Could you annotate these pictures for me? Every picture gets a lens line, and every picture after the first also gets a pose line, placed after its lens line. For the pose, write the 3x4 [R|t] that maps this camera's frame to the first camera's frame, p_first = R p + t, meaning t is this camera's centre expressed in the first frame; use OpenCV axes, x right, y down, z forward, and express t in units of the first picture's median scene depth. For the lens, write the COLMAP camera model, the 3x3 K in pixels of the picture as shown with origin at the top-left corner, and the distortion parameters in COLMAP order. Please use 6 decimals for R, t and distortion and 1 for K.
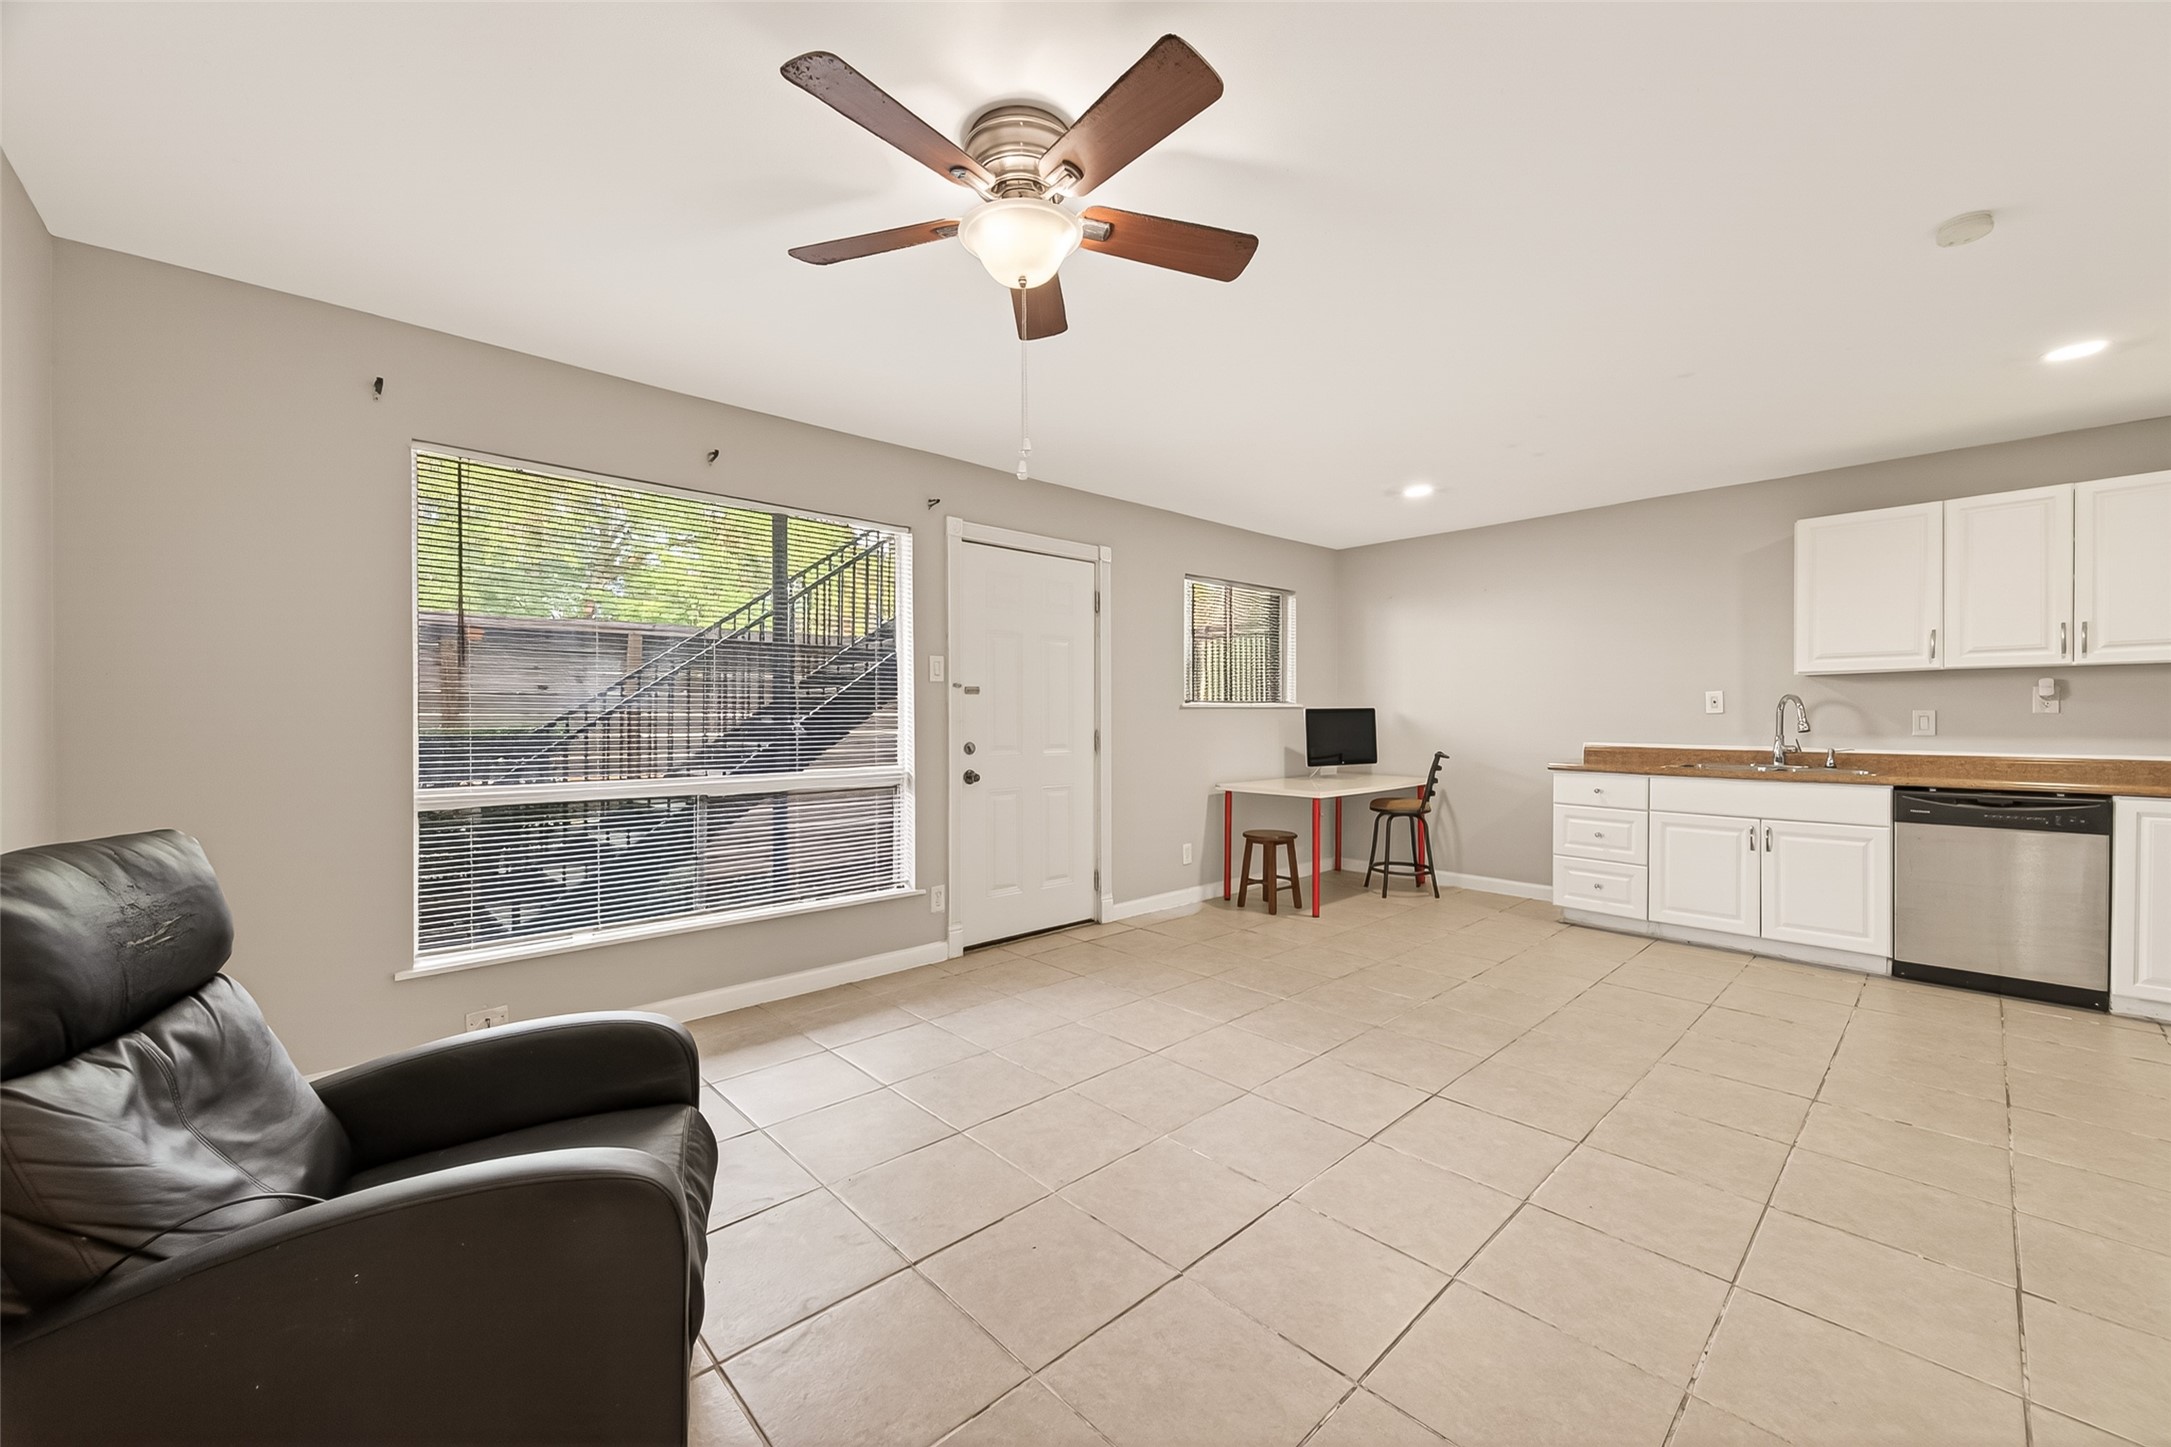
lens RADIAL K [[847.8, 0, 1090.4], [0, 847.8, 721.5], [0, 0, 1]] dist [0.007721, 0.000114]
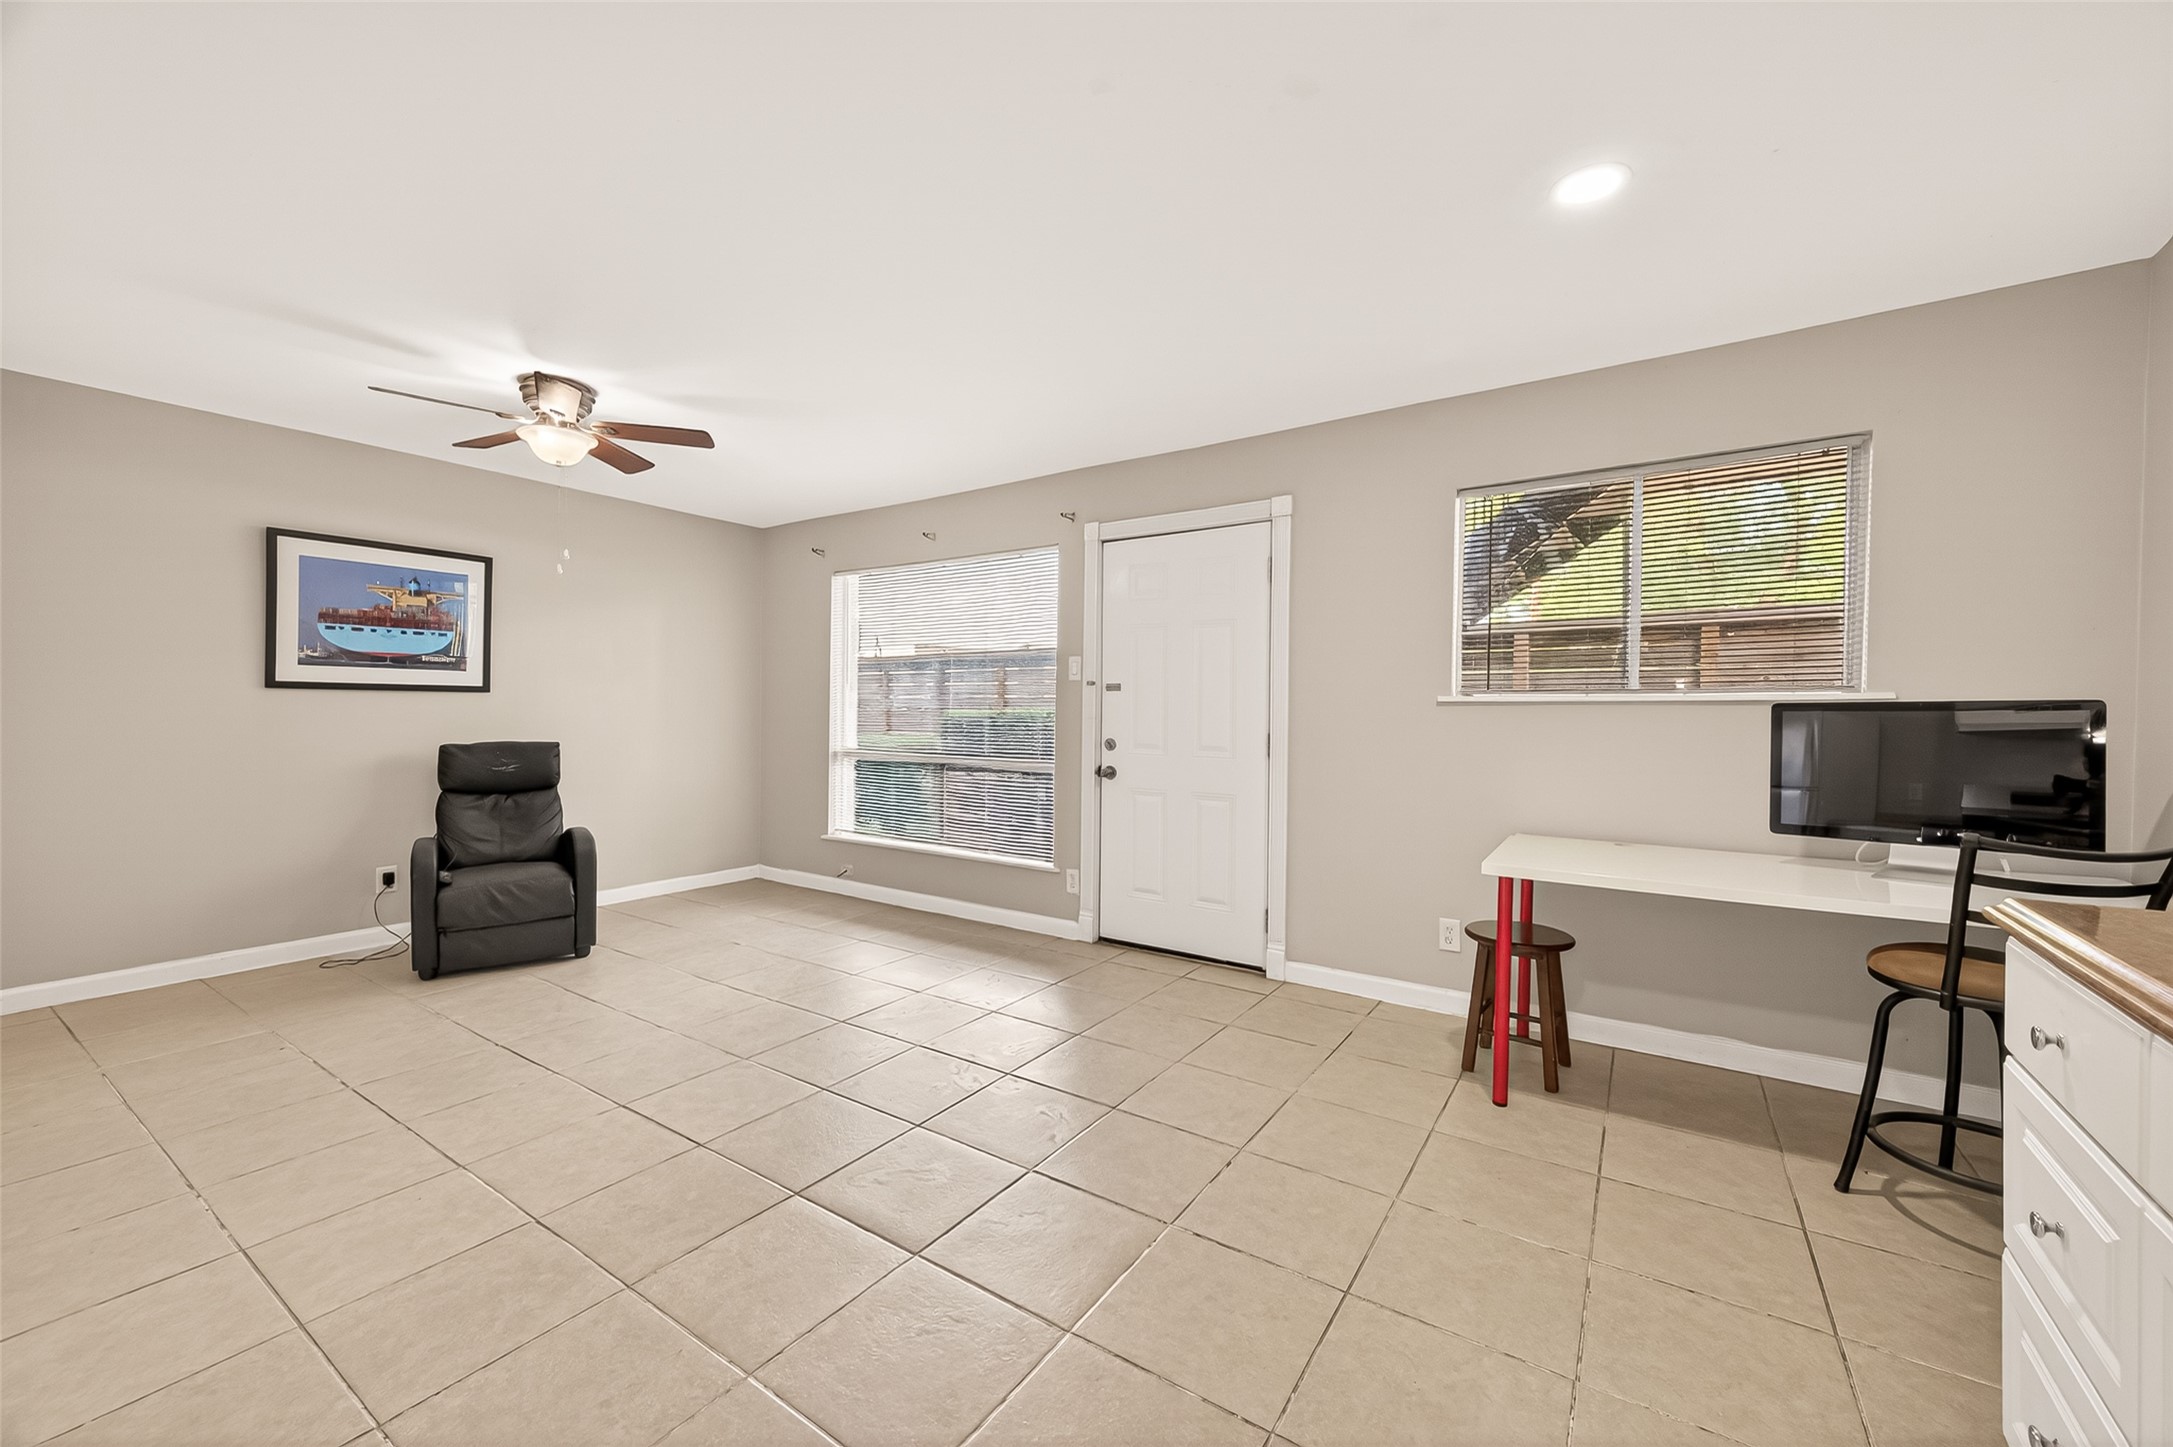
lens RADIAL K [[848.5, 0, 1091.4], [0, 848.5, 721.5], [0, 0, 1]] dist [0.007721, 0.000114]
pose [[0.217022, 0.015956, -0.976036, 0.851592], [-0.014723, 0.999806, 0.013071, -0.008815], [0.976056, 0.011534, 0.217215, 0.760436]]
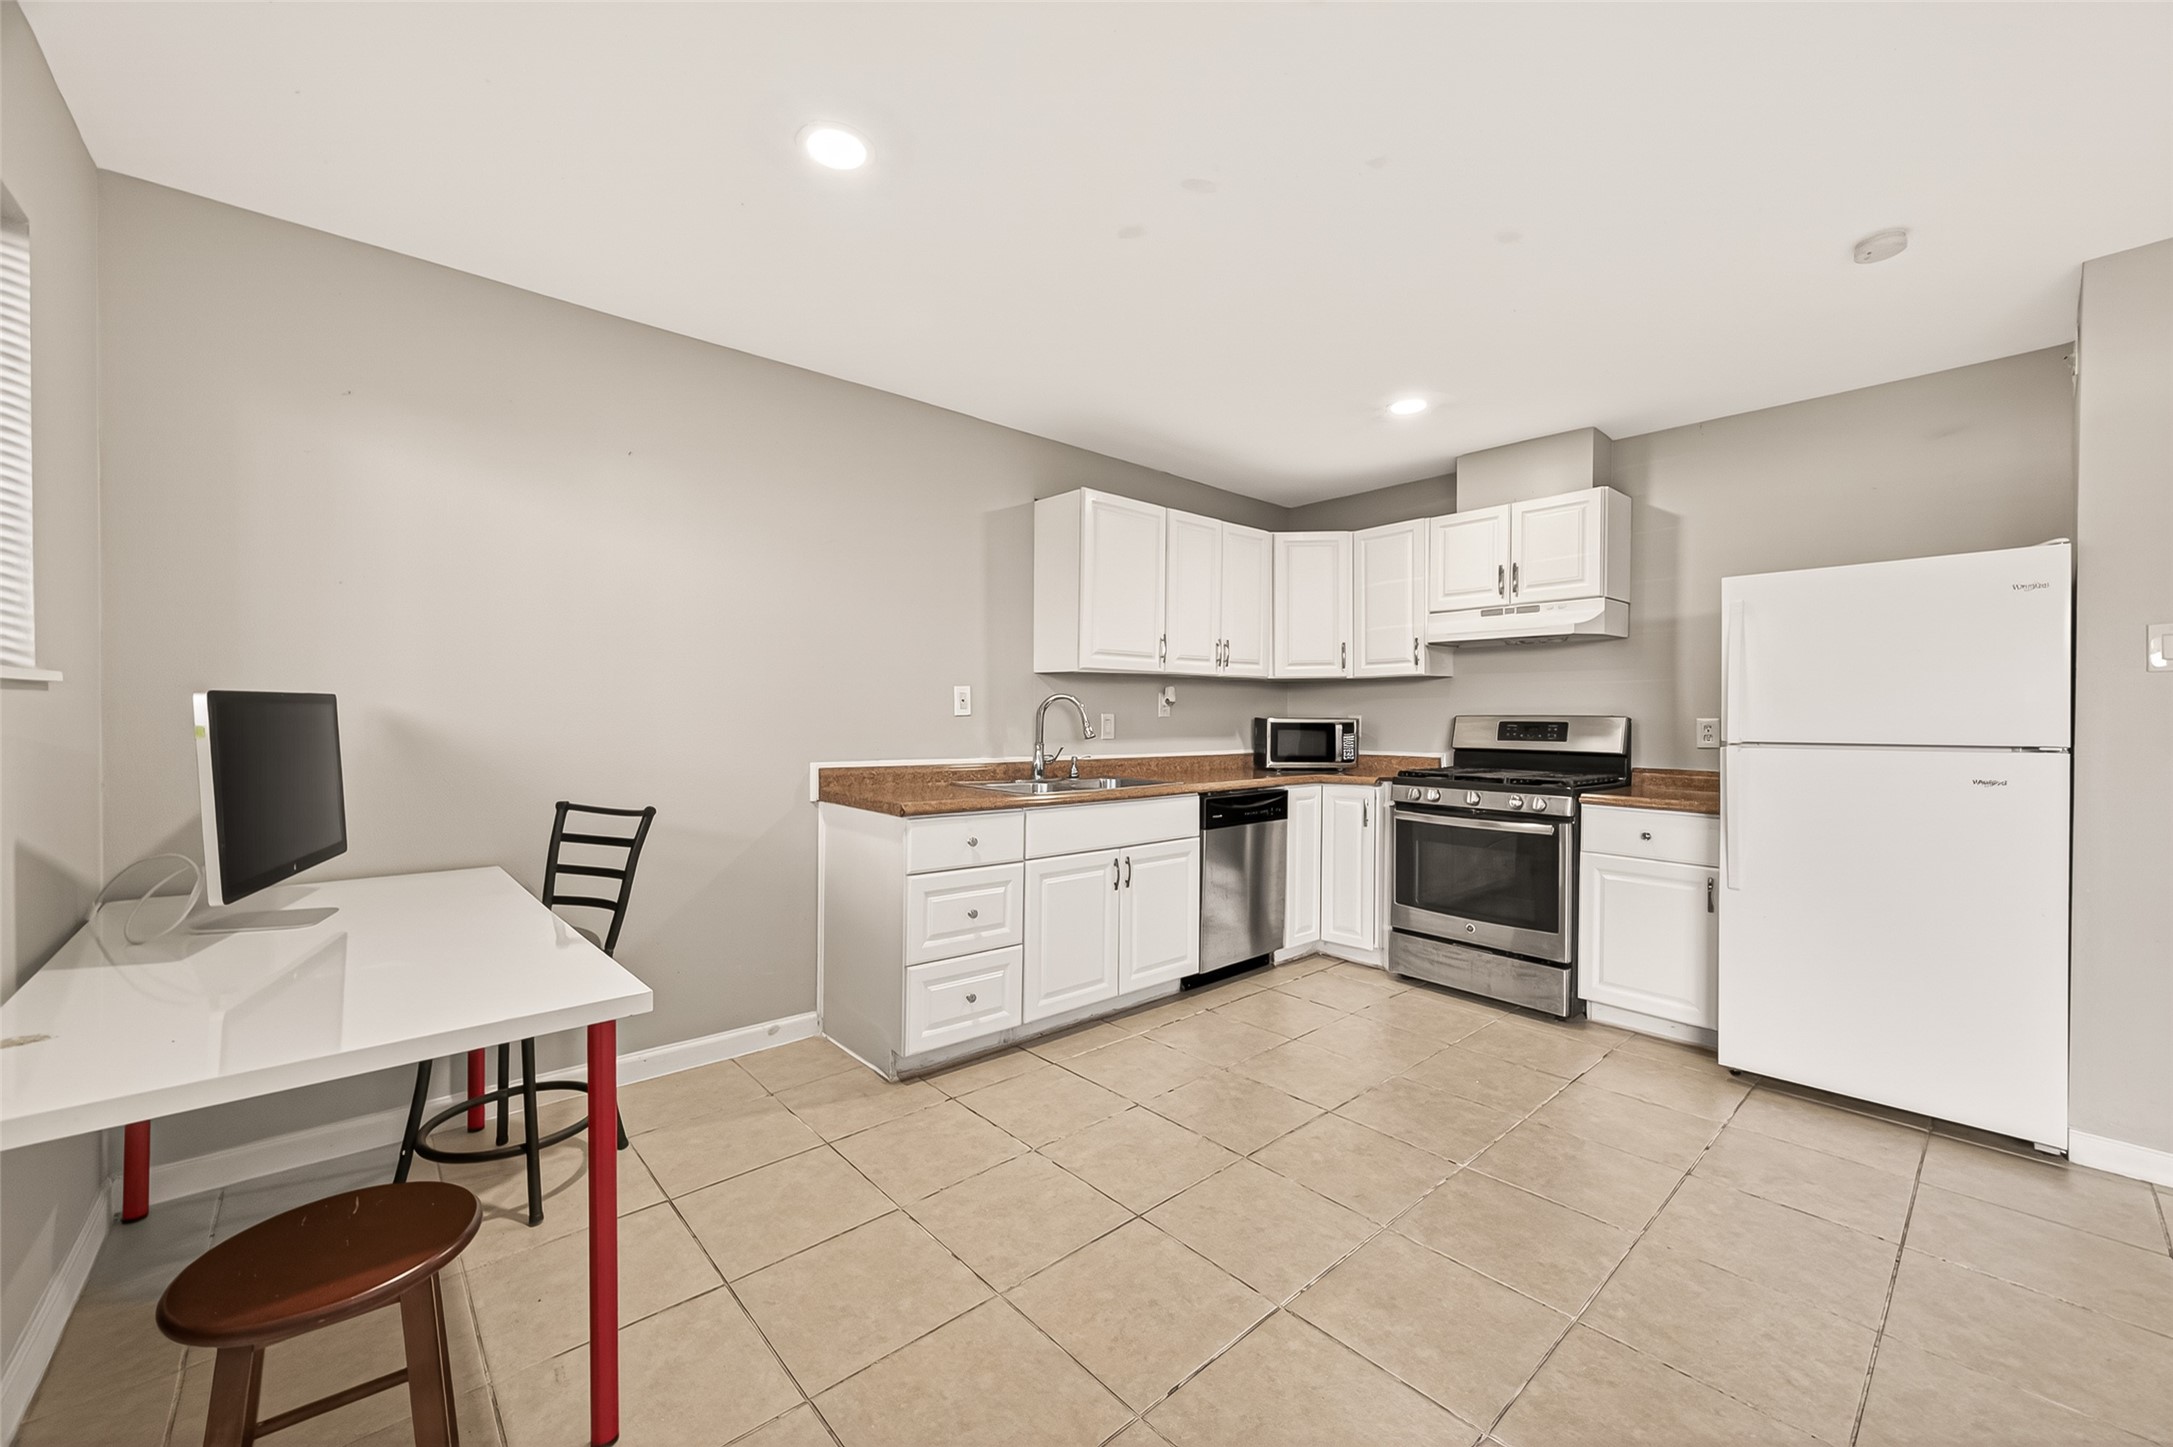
lens RADIAL K [[848.5, 0, 1091.4], [0, 848.5, 721.5], [0, 0, 1]] dist [0.007721, 0.000114]
pose [[0.036127, -0.004153, 0.999339, -0.015867], [-0.000169, 0.999991, 0.004162, -0.008750], [-0.999347, -0.000319, 0.036126, 0.987691]]
